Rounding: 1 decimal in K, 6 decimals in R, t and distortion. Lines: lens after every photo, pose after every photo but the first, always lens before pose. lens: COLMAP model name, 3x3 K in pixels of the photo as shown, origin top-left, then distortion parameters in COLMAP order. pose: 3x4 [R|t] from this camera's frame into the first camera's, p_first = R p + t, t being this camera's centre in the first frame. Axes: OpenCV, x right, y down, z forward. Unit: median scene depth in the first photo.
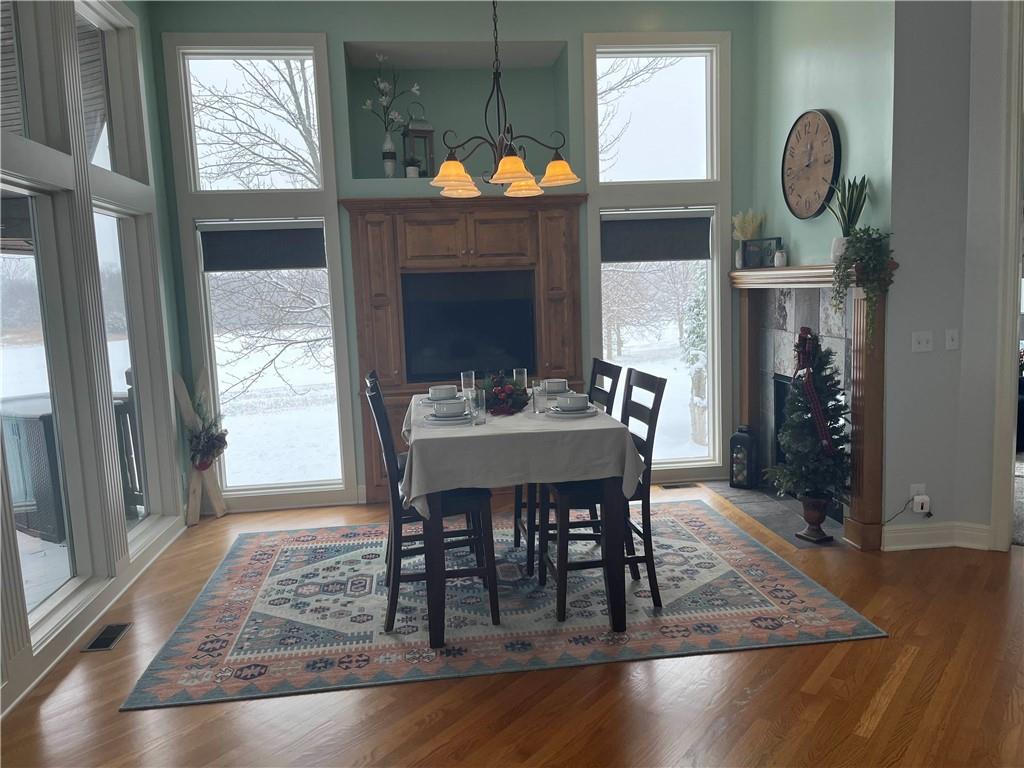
lens RADIAL K [[783.2, 0, 512.0], [0, 783.2, 384.0], [0, 0, 1]] dist [0.044126, -0.006003]
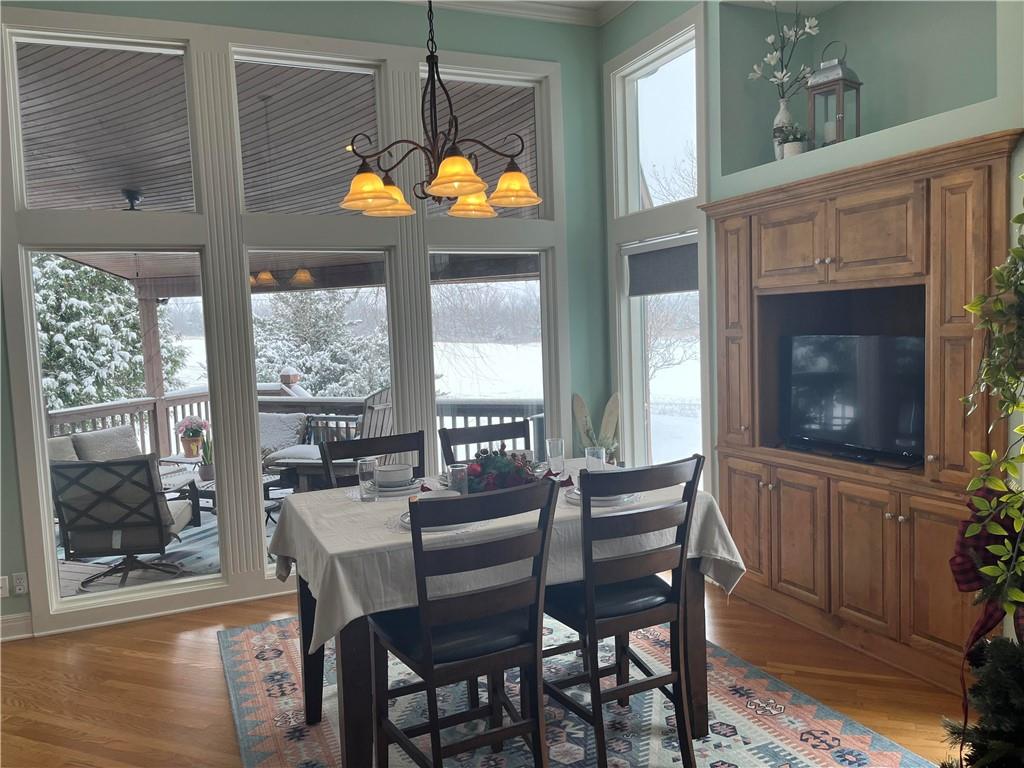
lens RADIAL K [[783.2, 0, 512.0], [0, 783.2, 384.0], [0, 0, 1]] dist [0.044126, -0.006003]
pose [[0.298316, 0.099029, -0.949316, 0.504610], [-0.096018, 0.992671, 0.073379, -0.091574], [0.949625, 0.069261, 0.305638, 0.569452]]
